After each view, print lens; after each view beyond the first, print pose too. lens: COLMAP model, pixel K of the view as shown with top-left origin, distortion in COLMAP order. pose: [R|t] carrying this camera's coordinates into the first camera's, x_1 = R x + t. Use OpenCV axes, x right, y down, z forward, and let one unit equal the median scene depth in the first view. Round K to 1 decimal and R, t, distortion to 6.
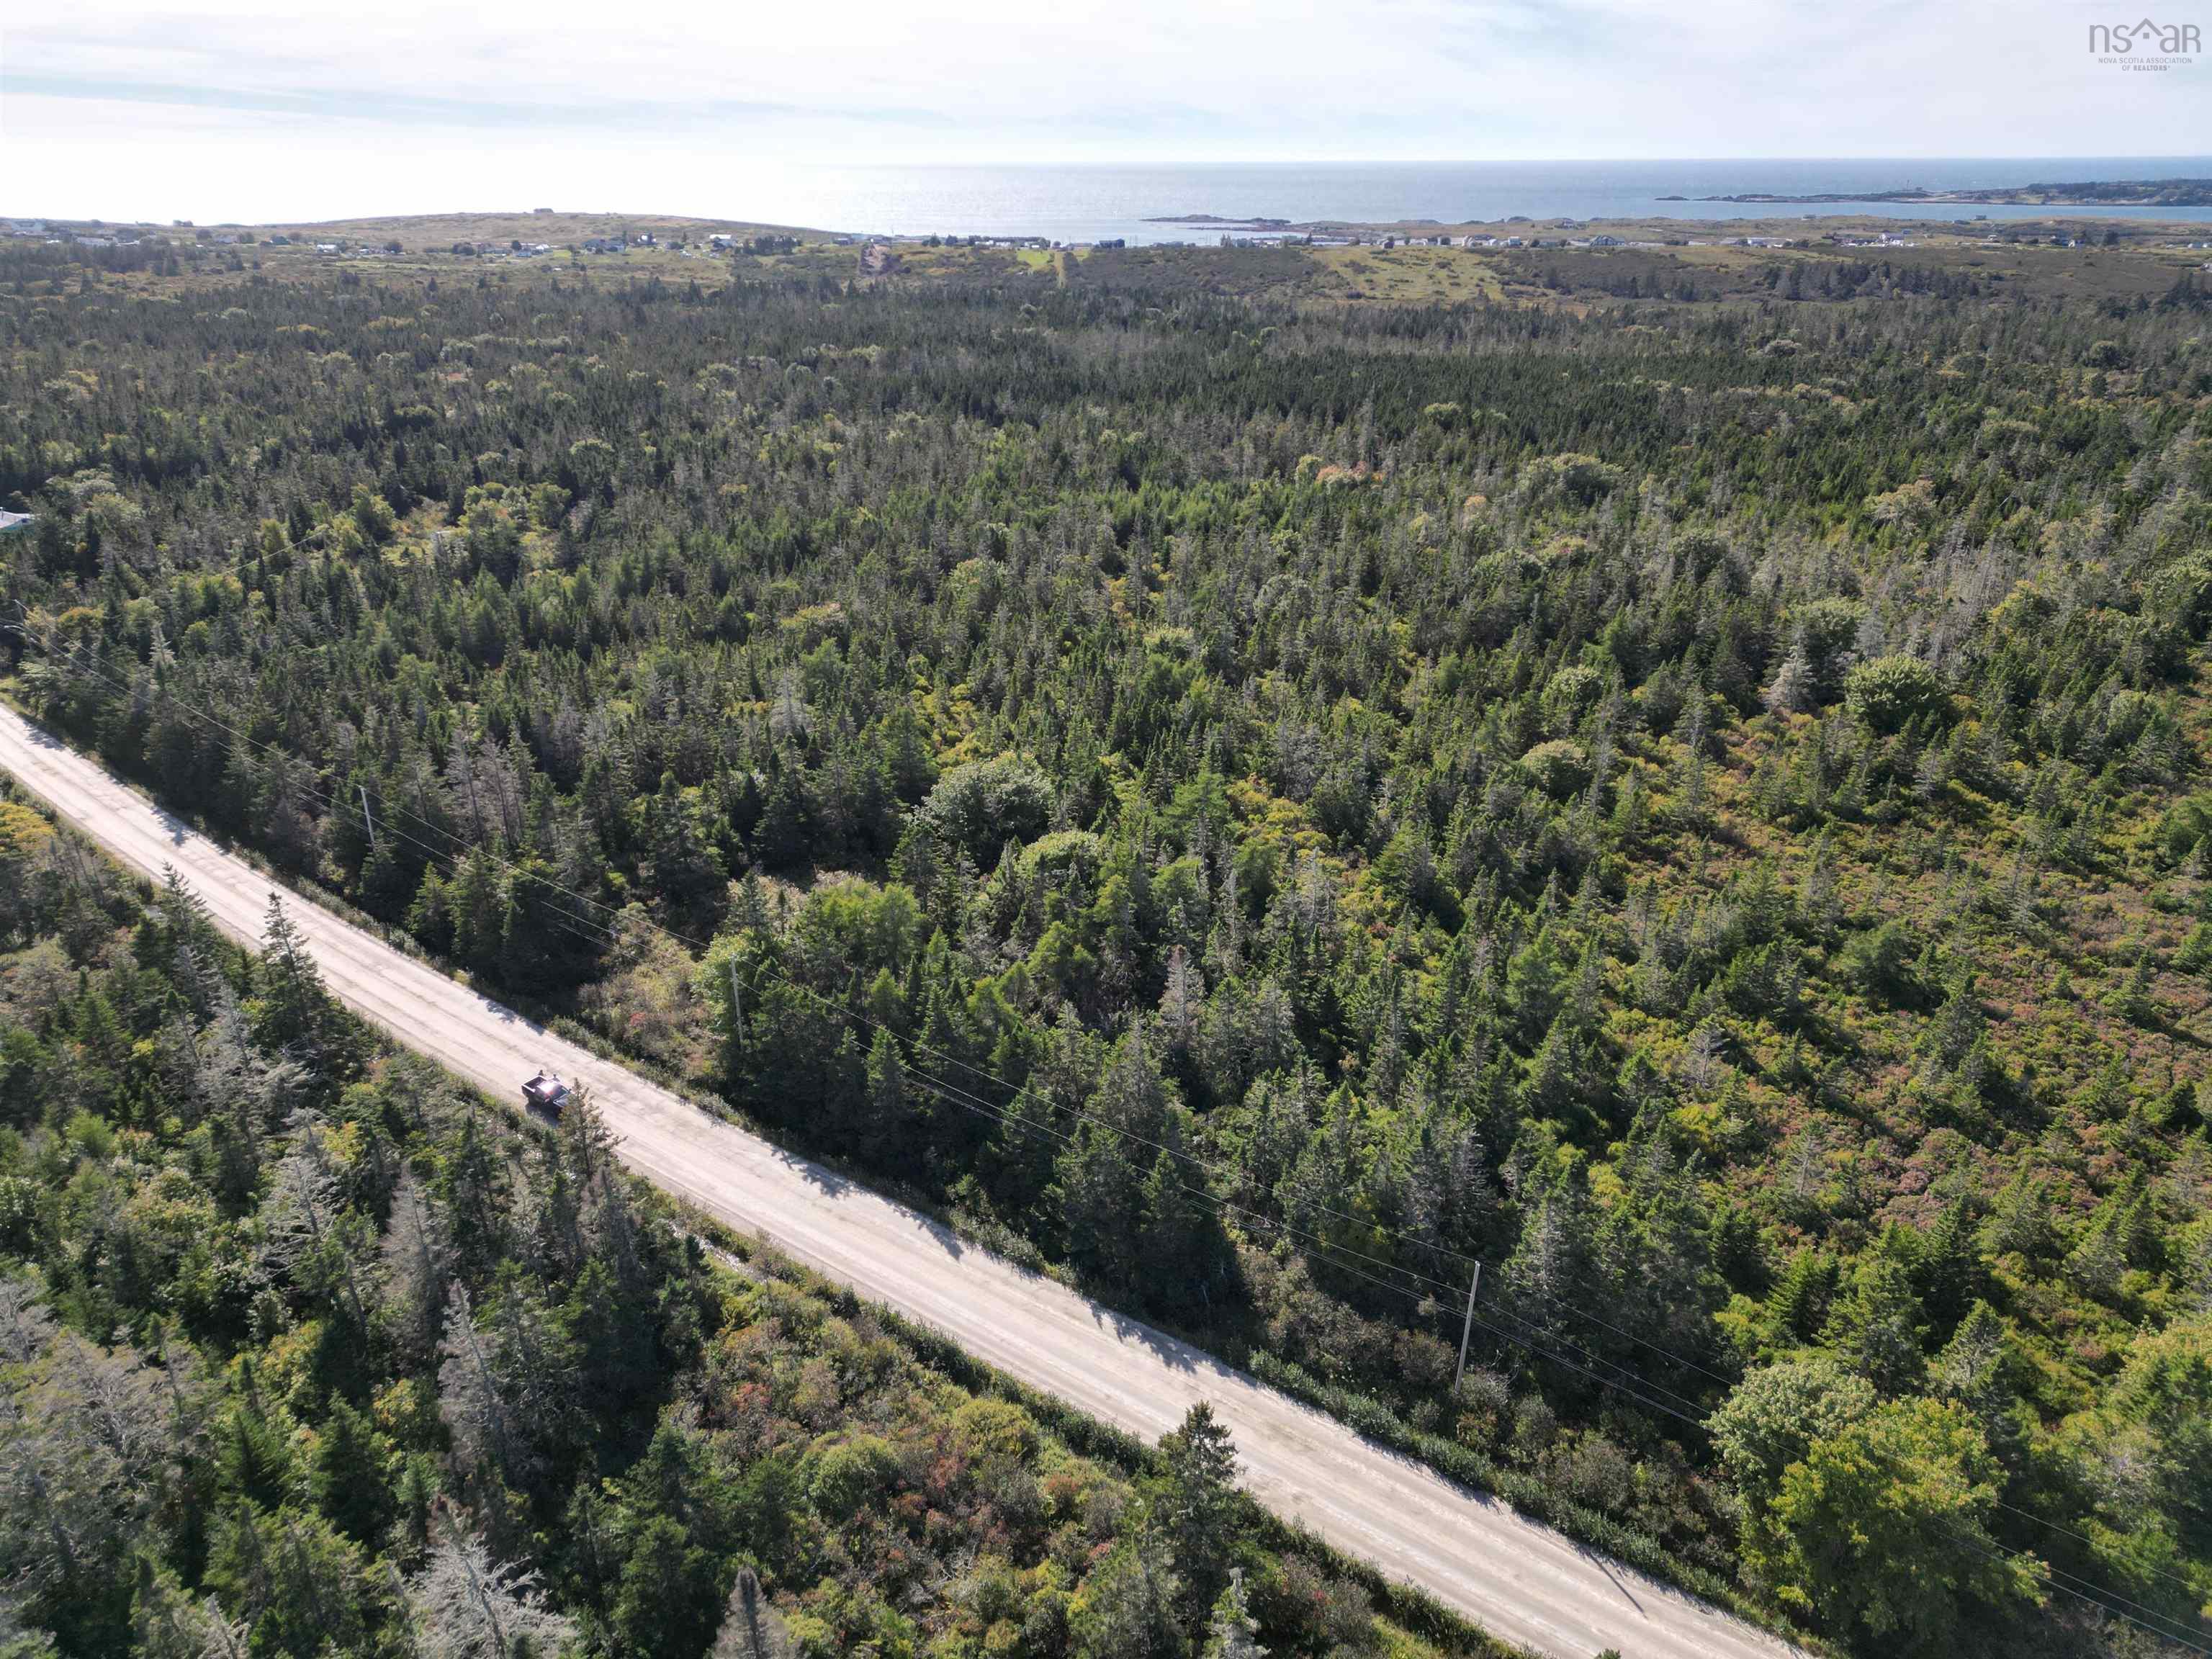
lens RADIAL K [[1533.9, 0, 1117.1], [0, 1533.9, 839.9], [0, 0, 1]] dist [0.079102, -0.072226]
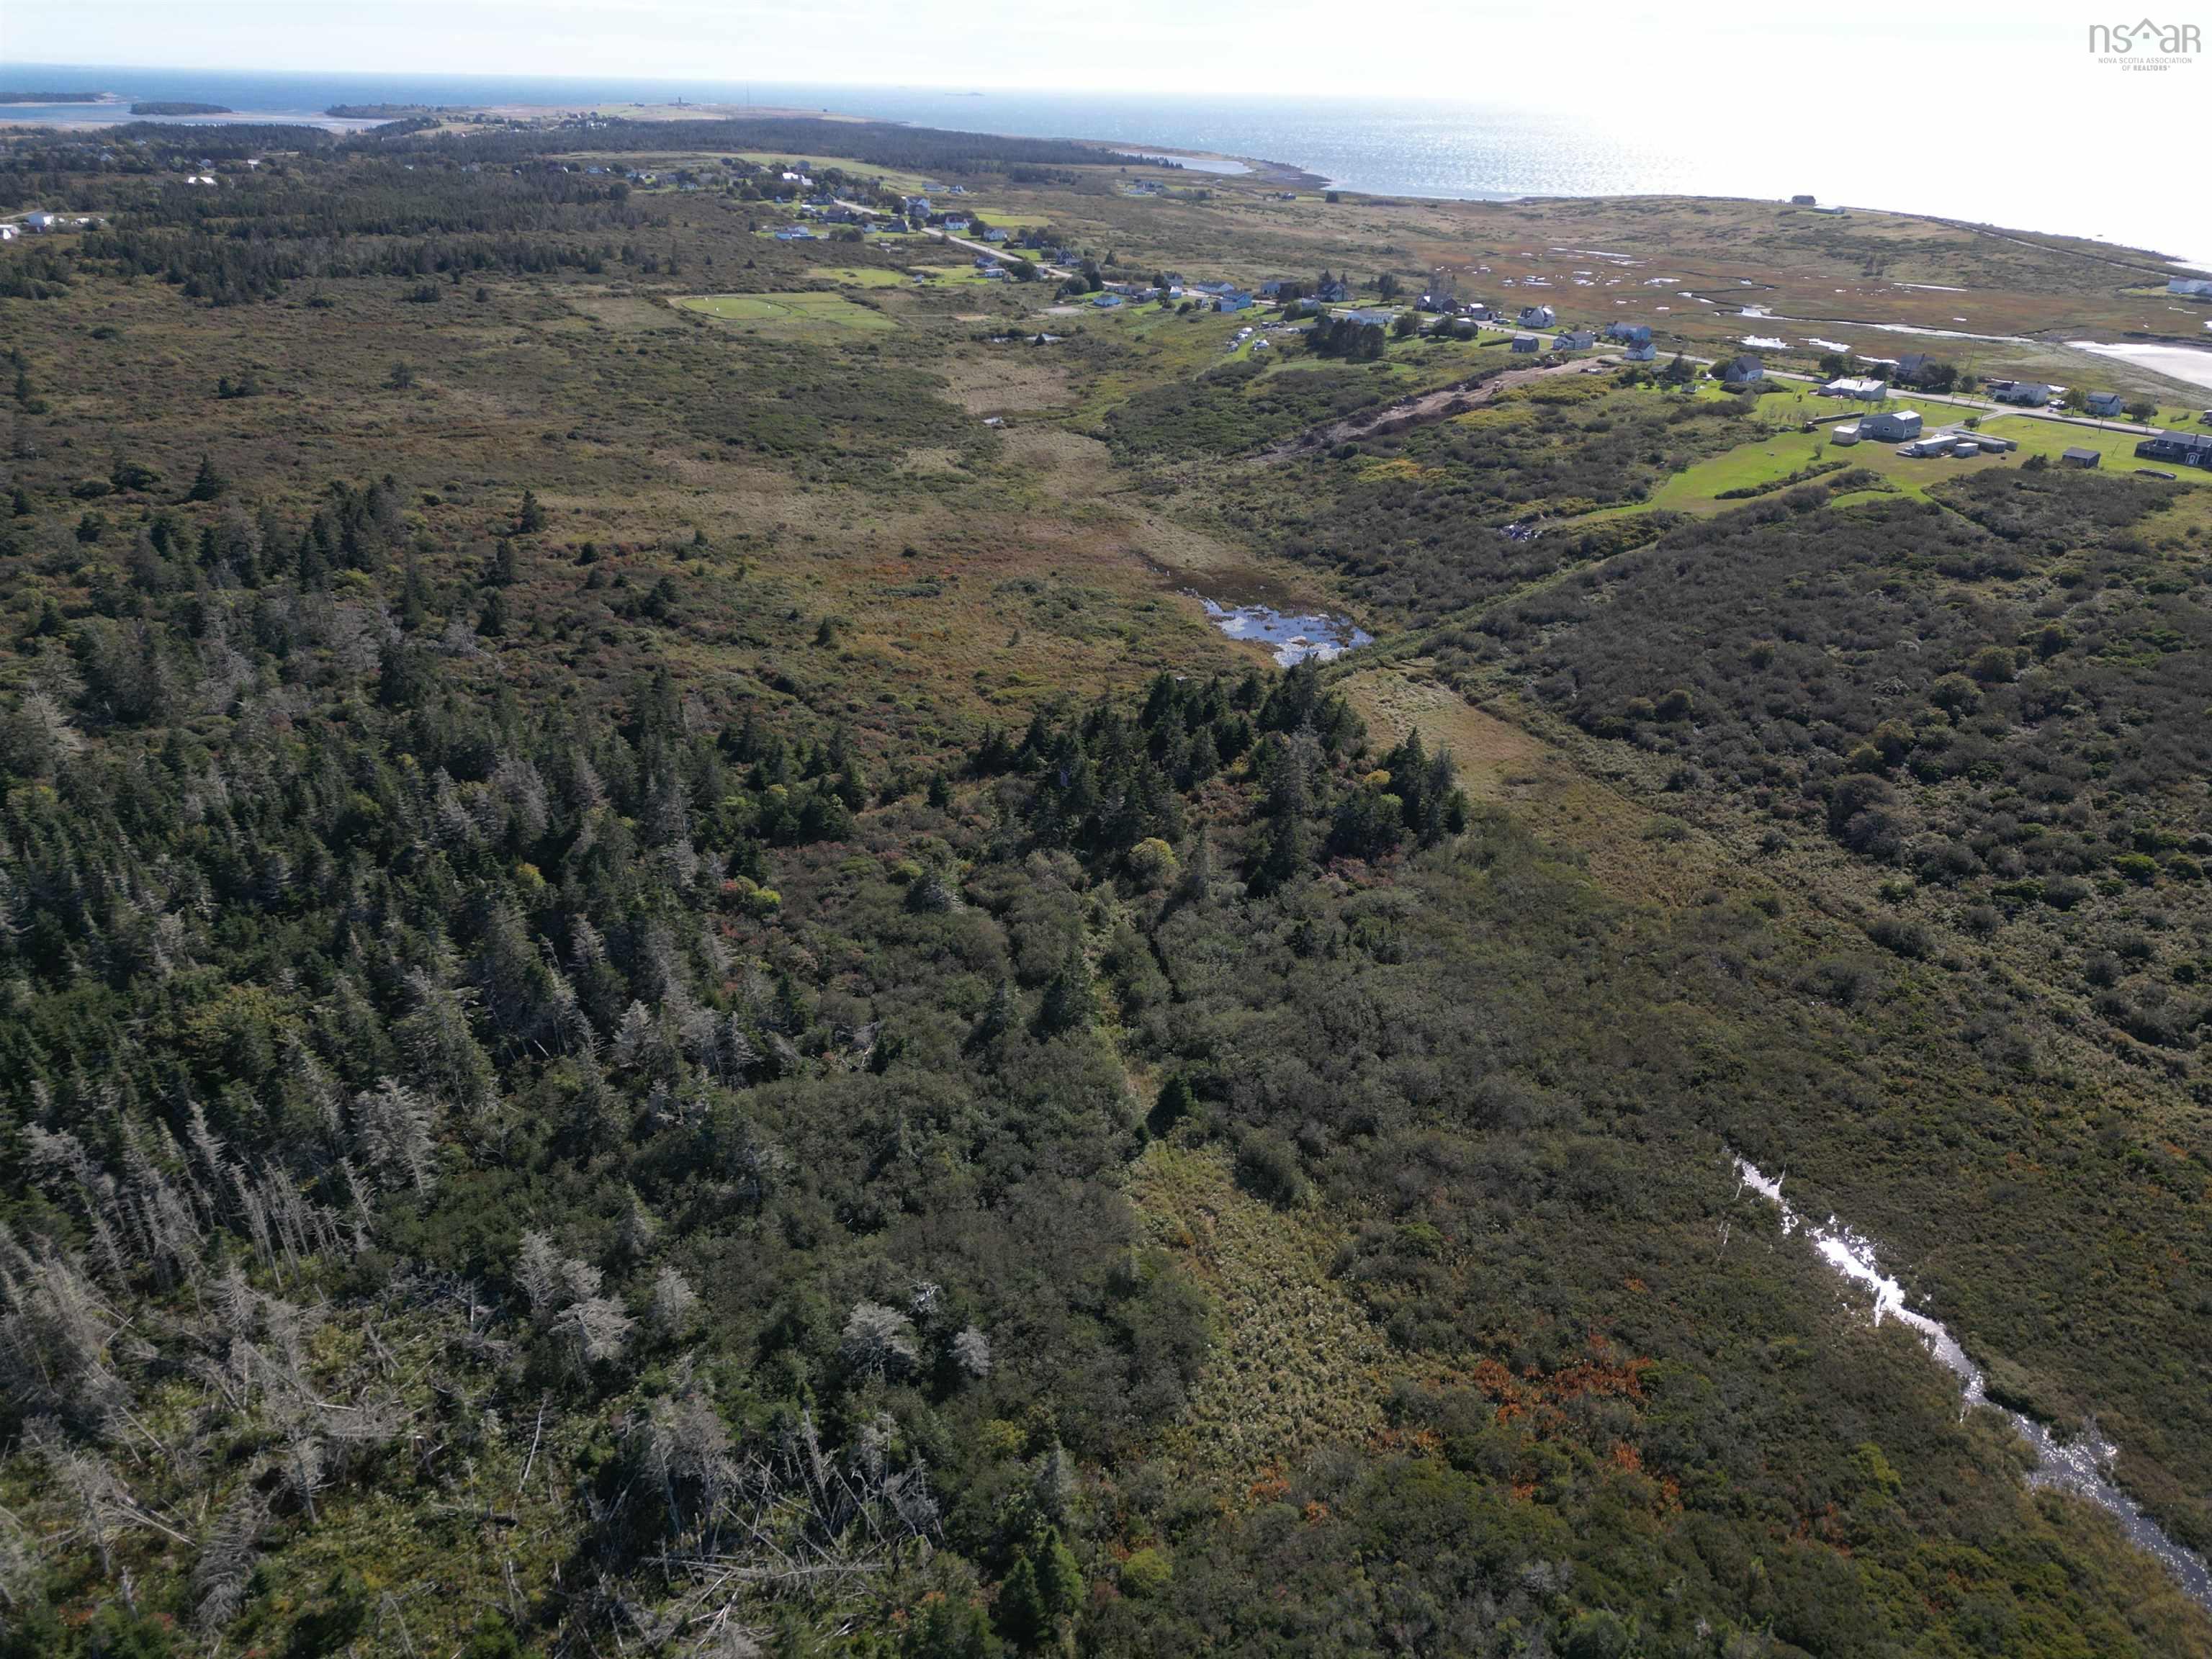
lens RADIAL K [[1533.9, 0, 1115.0], [0, 1533.9, 824.7], [0, 0, 1]] dist [0.079102, -0.072226]
pose [[0.545327, 0.365793, -0.754198, 1.262252], [-0.349280, 0.917085, 0.192246, -2.516621], [0.761986, 0.158589, 0.627875, 5.386130]]
